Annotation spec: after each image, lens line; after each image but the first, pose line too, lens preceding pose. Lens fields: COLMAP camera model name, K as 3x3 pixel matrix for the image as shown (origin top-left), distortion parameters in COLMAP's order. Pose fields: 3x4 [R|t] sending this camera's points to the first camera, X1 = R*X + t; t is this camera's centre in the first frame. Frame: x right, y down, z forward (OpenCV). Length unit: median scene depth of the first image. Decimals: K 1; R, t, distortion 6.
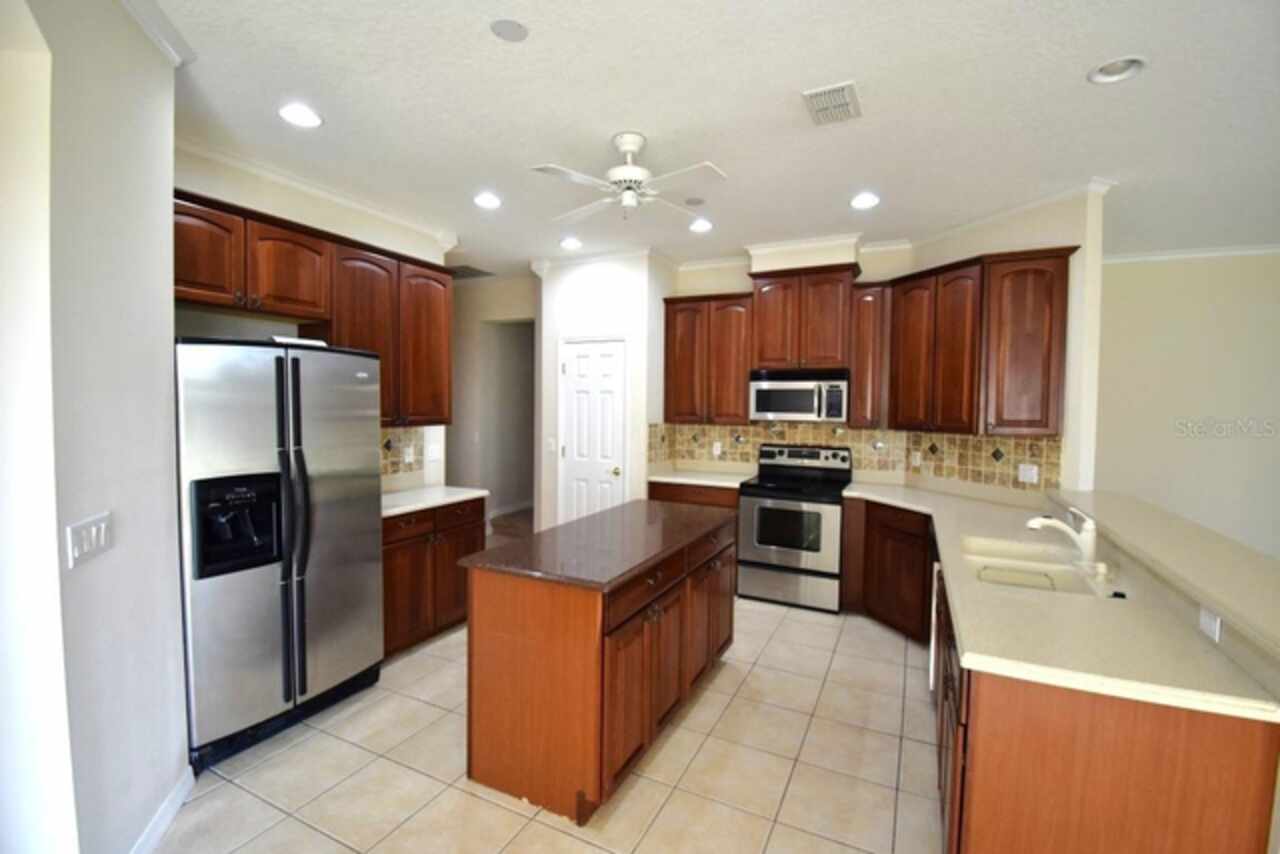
lens RADIAL K [[564.0, 0, 640.0], [0, 564.0, 427.0], [0, 0, 1]] dist [0.016279, -0.024385]
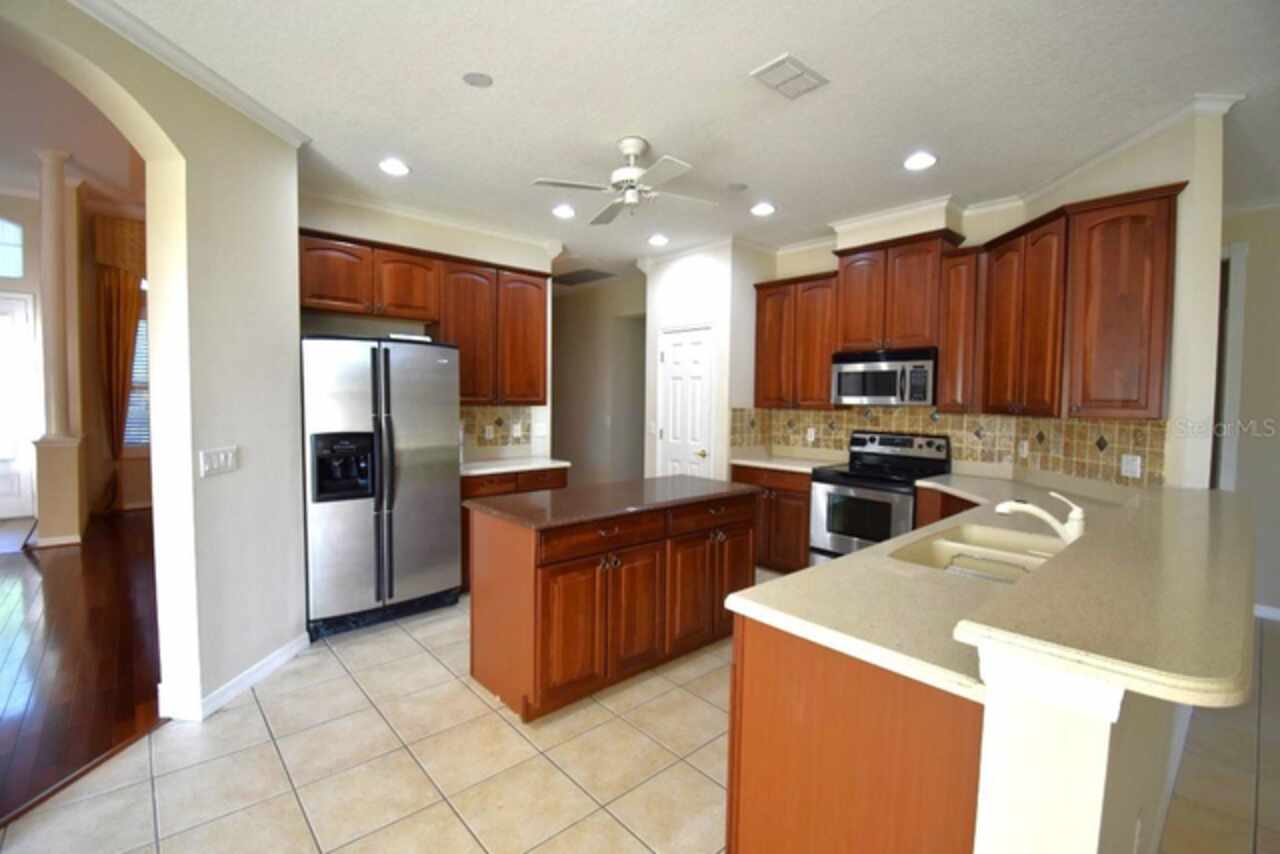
lens RADIAL K [[564.0, 0, 640.0], [0, 564.0, 427.0], [0, 0, 1]] dist [0.016279, -0.024385]
pose [[0.927048, 0.019413, -0.374440, 0.300742], [-0.017504, 0.999811, 0.008498, 0.028417], [0.374534, -0.001324, 0.927212, -0.018342]]
